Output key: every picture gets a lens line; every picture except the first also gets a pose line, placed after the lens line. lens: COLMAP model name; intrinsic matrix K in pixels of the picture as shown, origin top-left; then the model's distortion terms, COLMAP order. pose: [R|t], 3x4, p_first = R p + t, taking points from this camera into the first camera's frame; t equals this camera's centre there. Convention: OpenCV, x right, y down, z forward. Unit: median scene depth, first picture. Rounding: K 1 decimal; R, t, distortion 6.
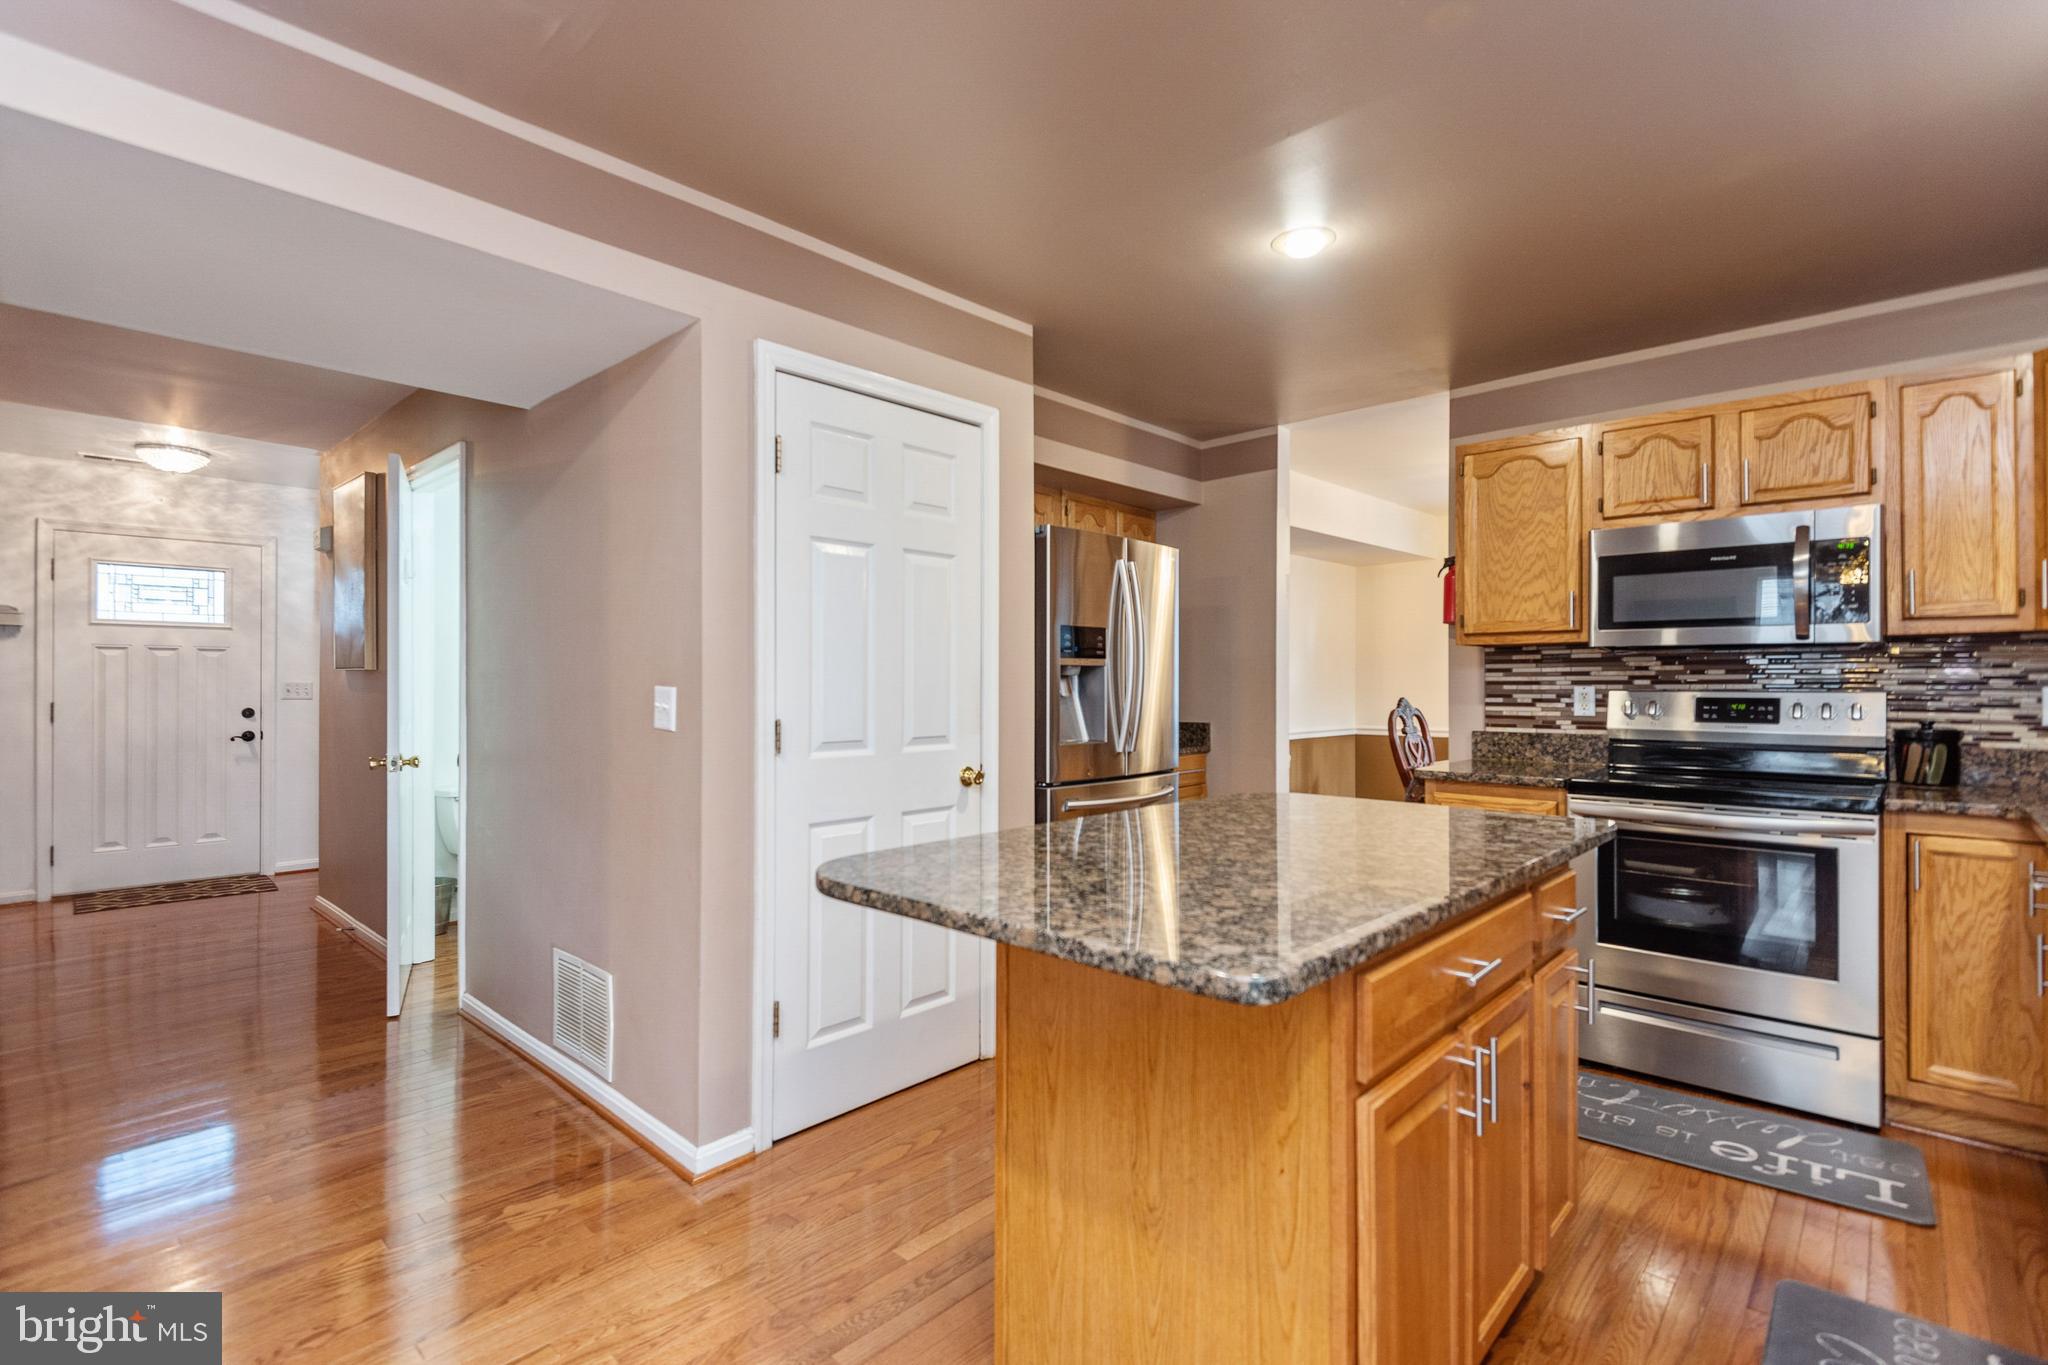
lens RADIAL K [[952.6, 0, 1027.7], [0, 952.6, 676.0], [0, 0, 1]] dist [0.023233, -0.003169]
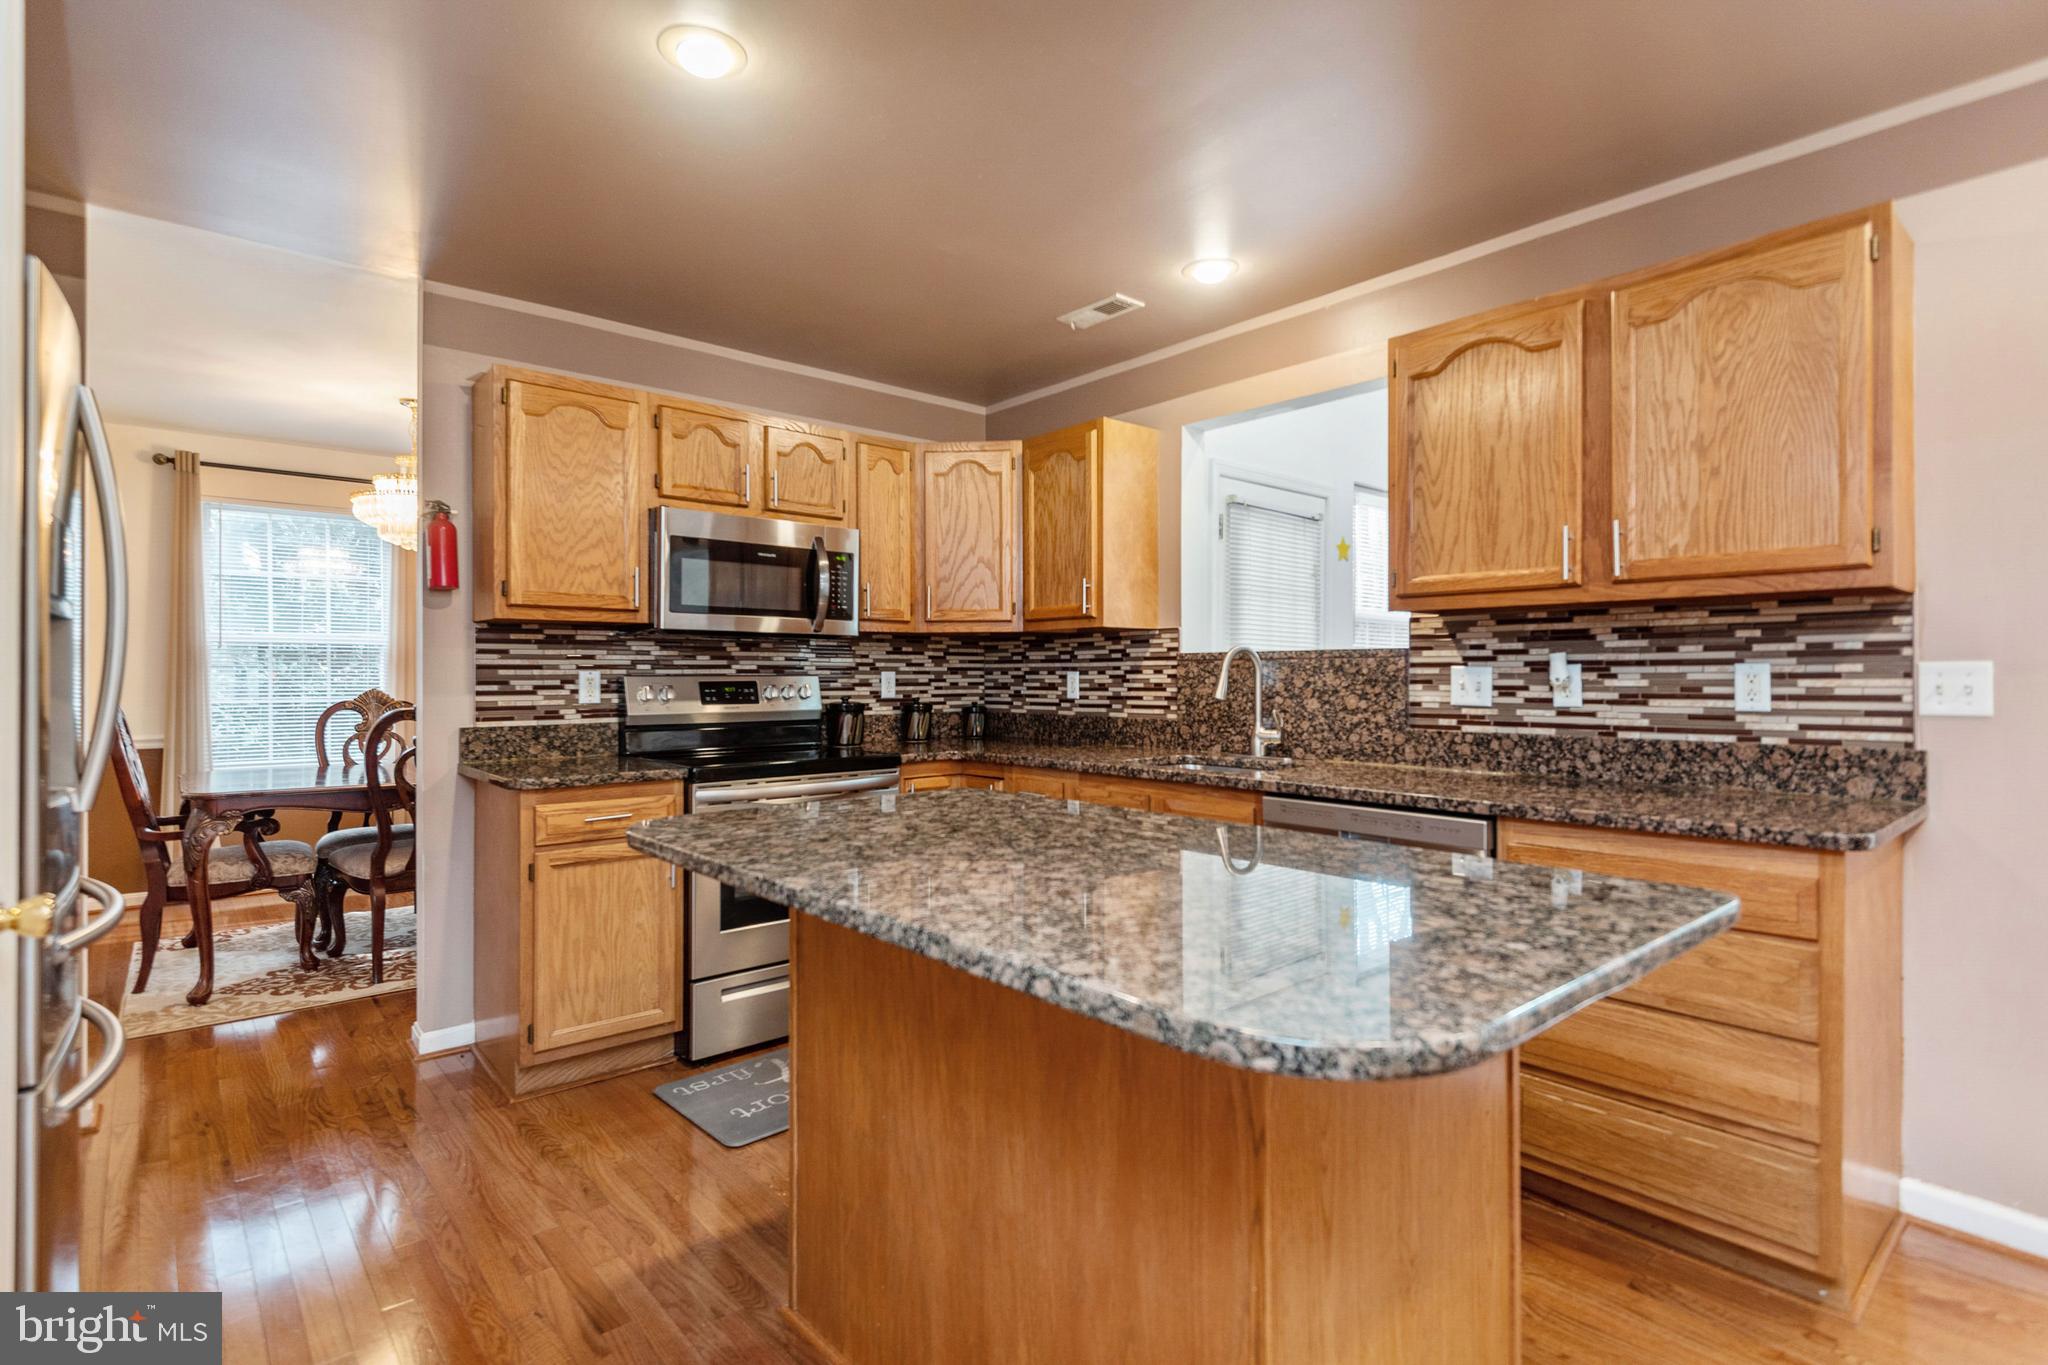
lens RADIAL K [[980.2, 0, 1044.9], [0, 980.2, 676.1], [0, 0, 1]] dist [0.003437, -0.001954]
pose [[0.107956, -0.003273, 0.994150, -0.314537], [-0.009805, 0.999942, 0.004357, 0.007657], [-0.994107, -0.010218, 0.107917, 0.488112]]
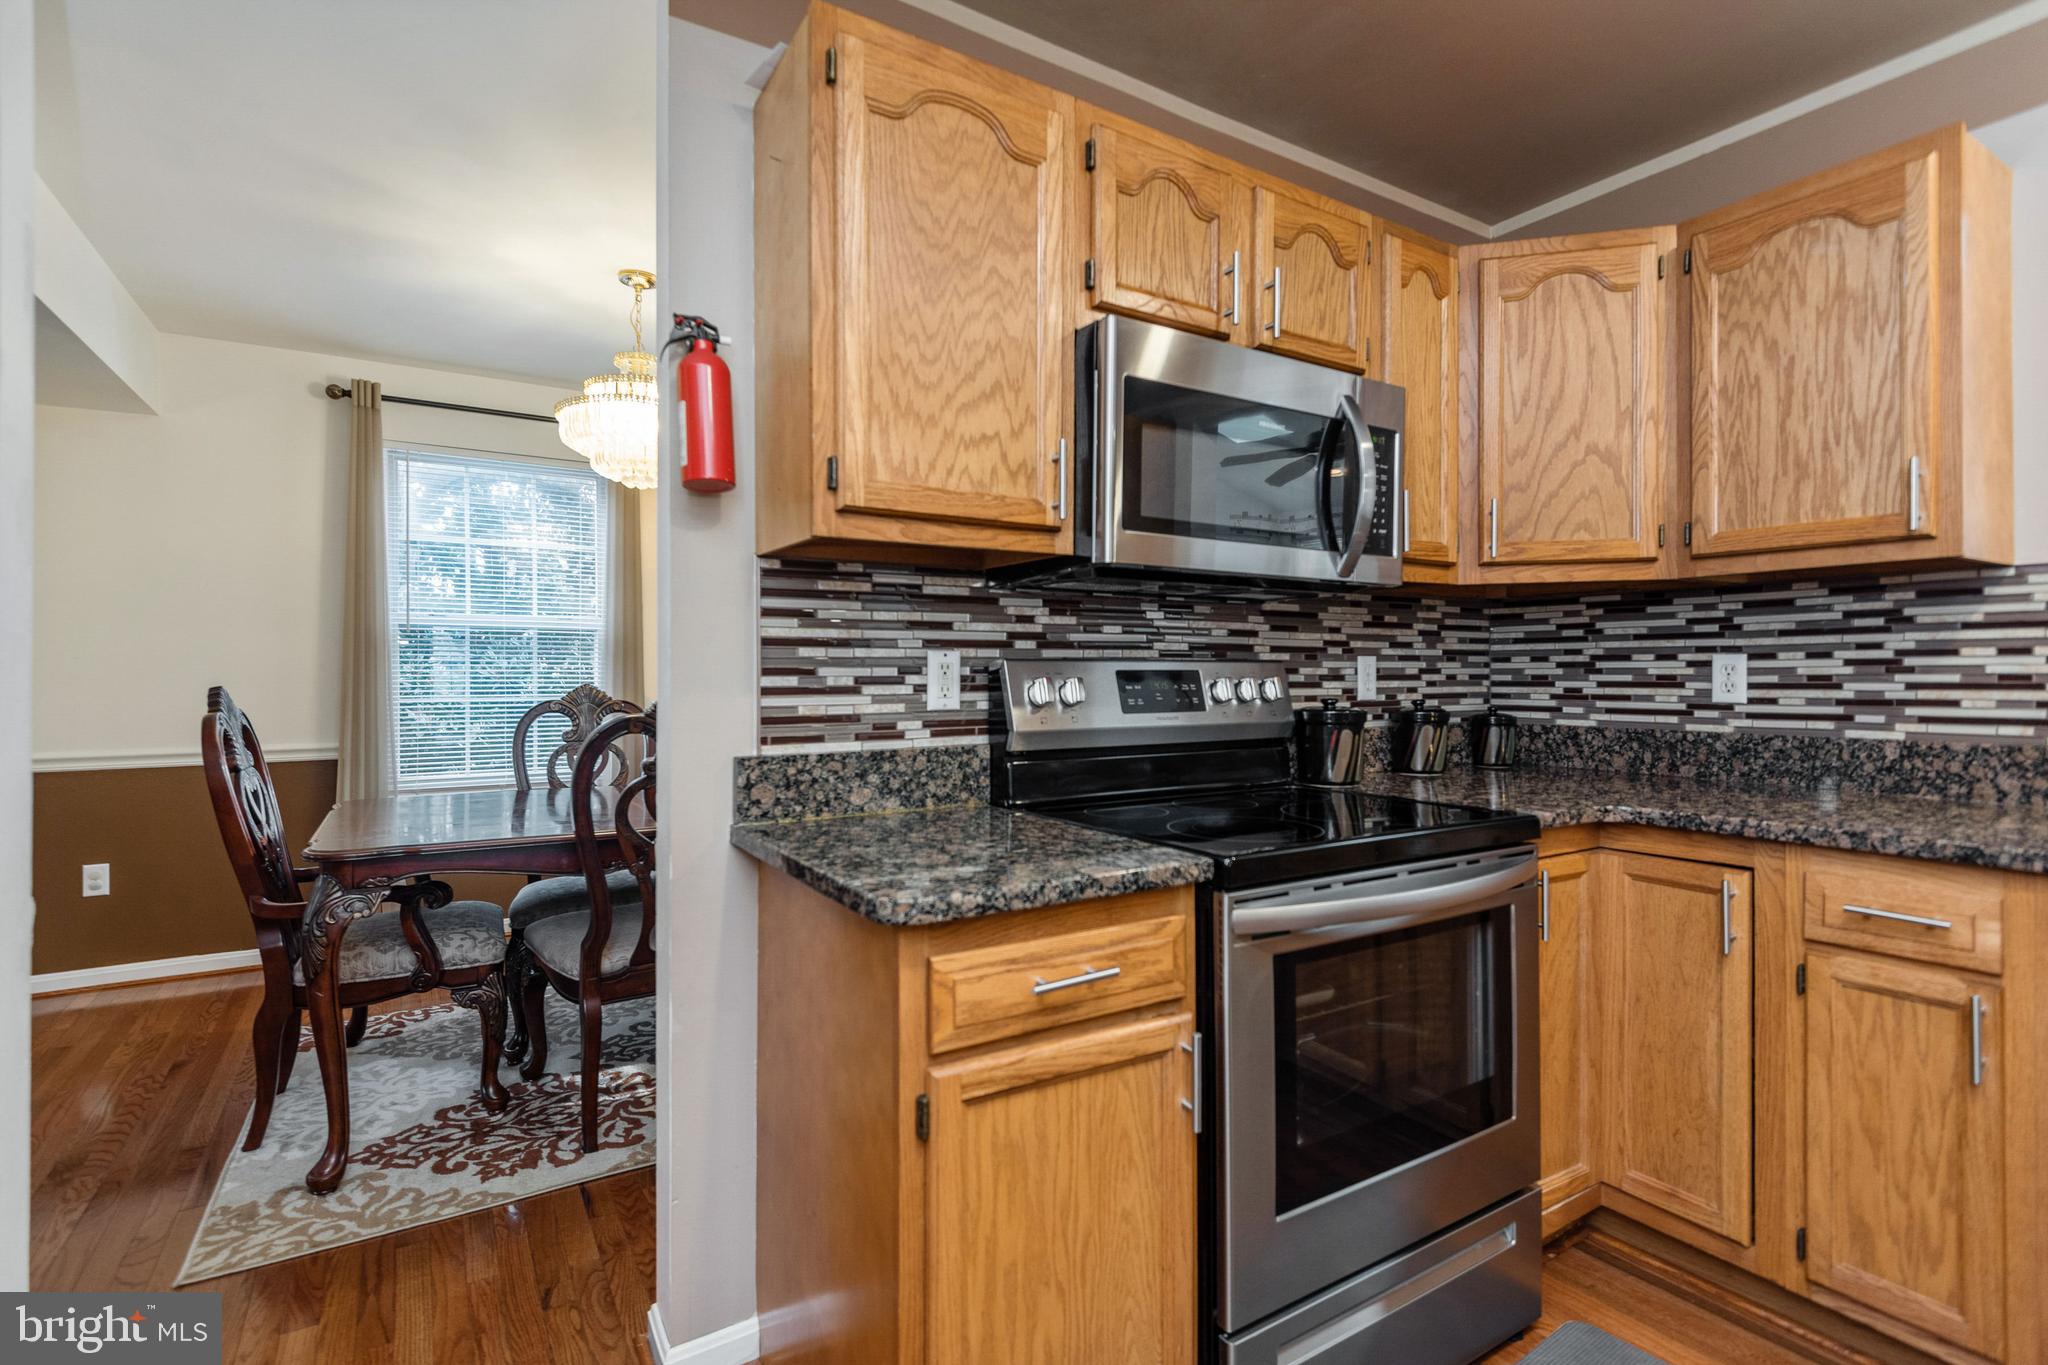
lens RADIAL K [[952.6, 0, 1038.5], [0, 952.6, 677.2], [0, 0, 1]] dist [0.023233, -0.003169]
pose [[0.265477, -0.007914, 0.964085, 0.116431], [-0.008595, 0.999907, 0.010574, 0.019469], [-0.964079, -0.011094, 0.265384, 0.854152]]
